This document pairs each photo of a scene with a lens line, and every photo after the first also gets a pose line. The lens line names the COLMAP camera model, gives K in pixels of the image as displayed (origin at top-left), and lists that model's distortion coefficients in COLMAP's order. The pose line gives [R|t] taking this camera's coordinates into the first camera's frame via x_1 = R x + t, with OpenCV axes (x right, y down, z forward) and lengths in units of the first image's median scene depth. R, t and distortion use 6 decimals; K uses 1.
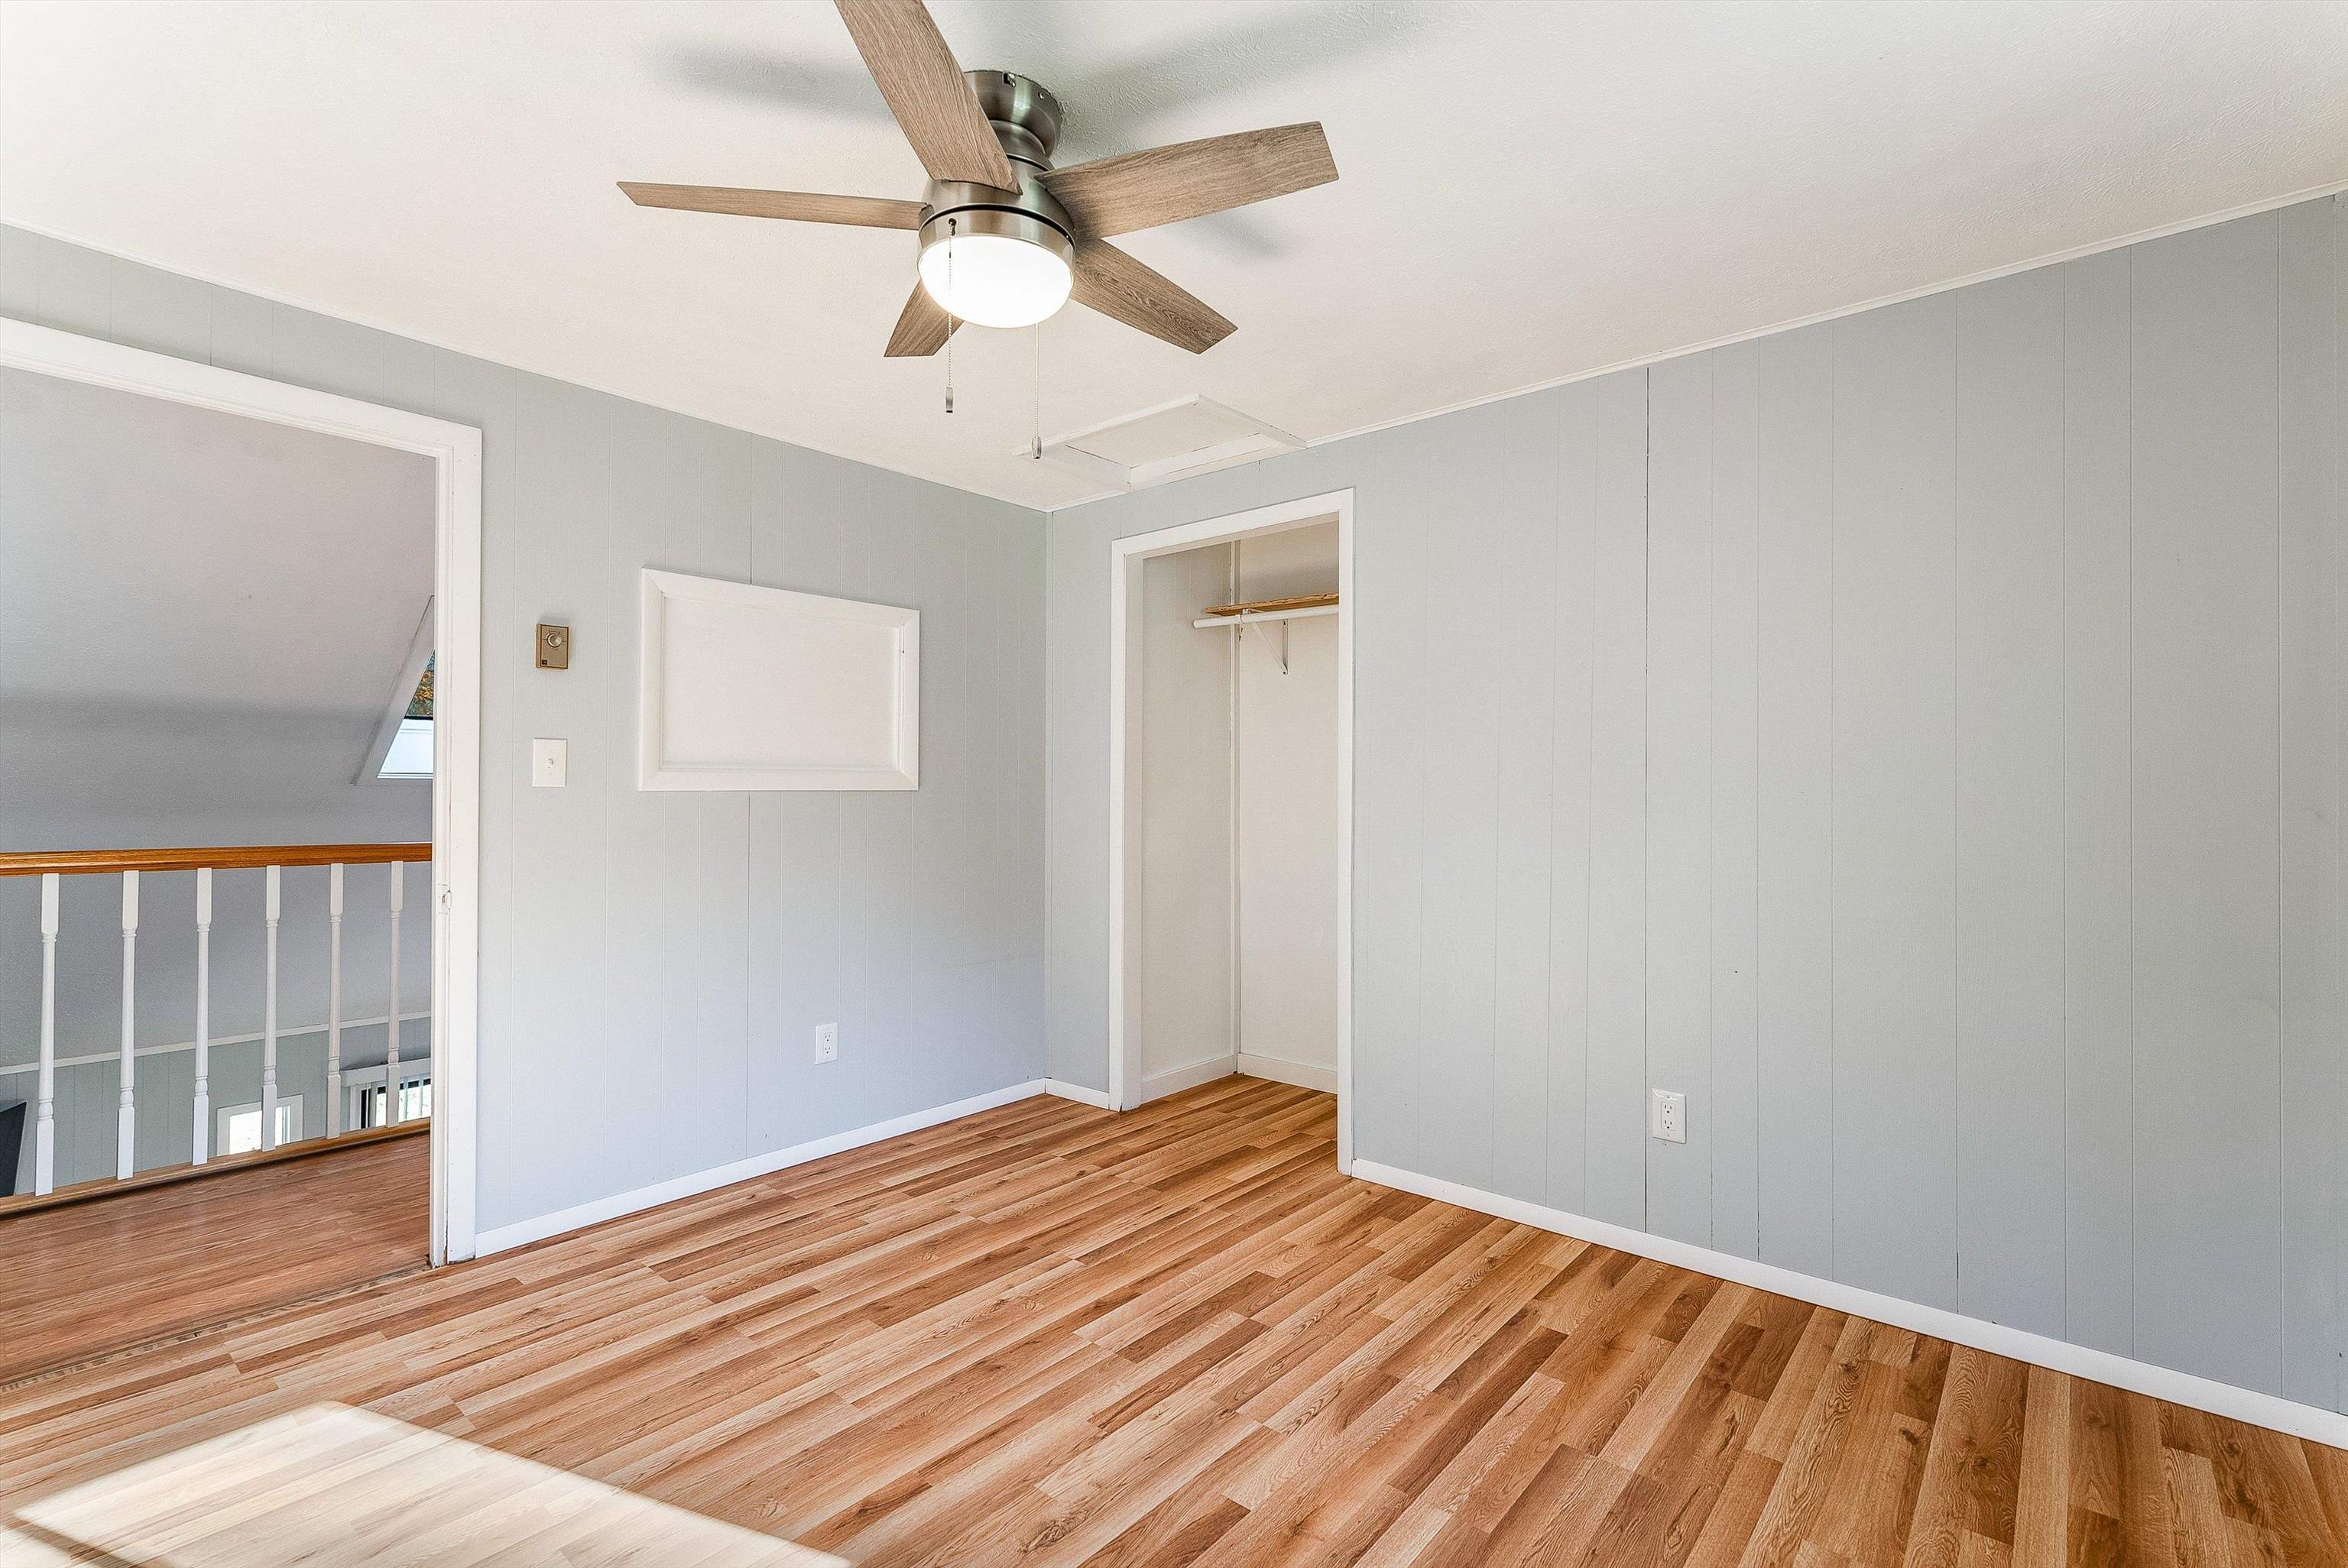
lens RADIAL K [[1038.3, 0, 1178.5], [0, 1038.3, 785.1], [0, 0, 1]] dist [0.004706, -0.000256]
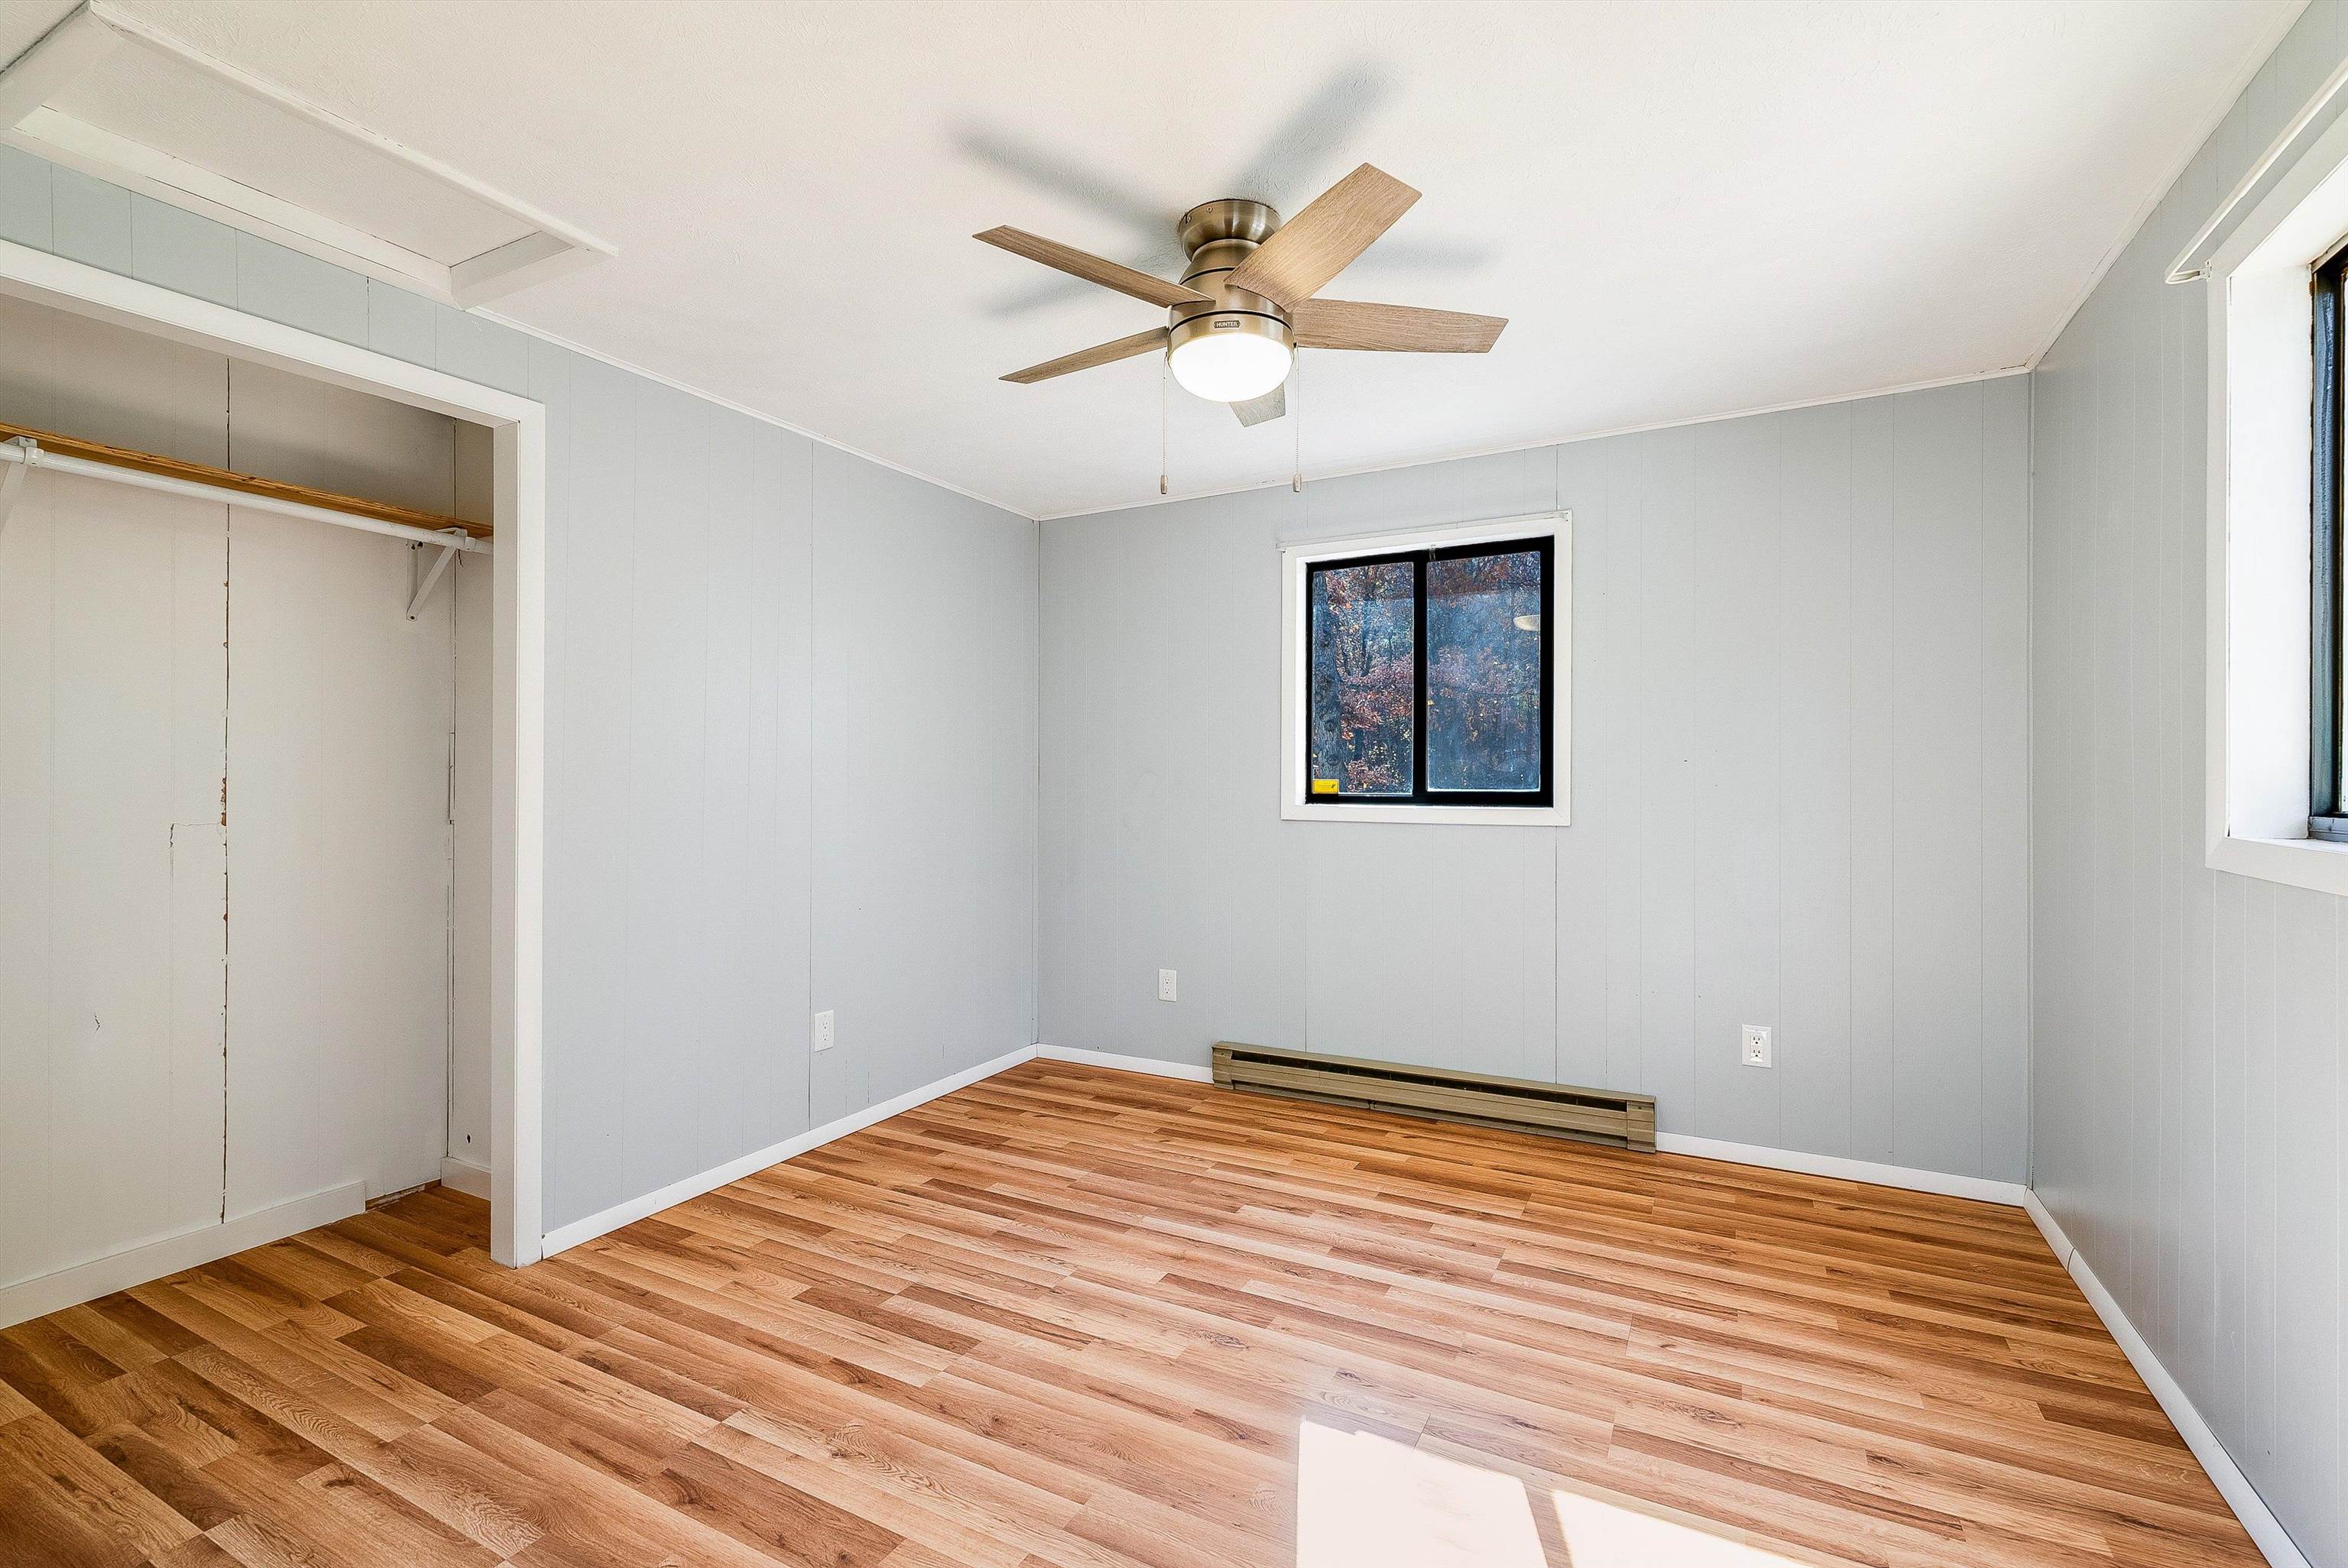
lens RADIAL K [[1038.3, 0, 1178.5], [0, 1038.3, 785.1], [0, 0, 1]] dist [0.004706, -0.000256]
pose [[-0.206838, -0.010491, 0.978319, -0.966566], [-0.003657, 0.999944, 0.009950, 0.000690], [-0.978368, -0.001520, -0.206864, 0.922893]]
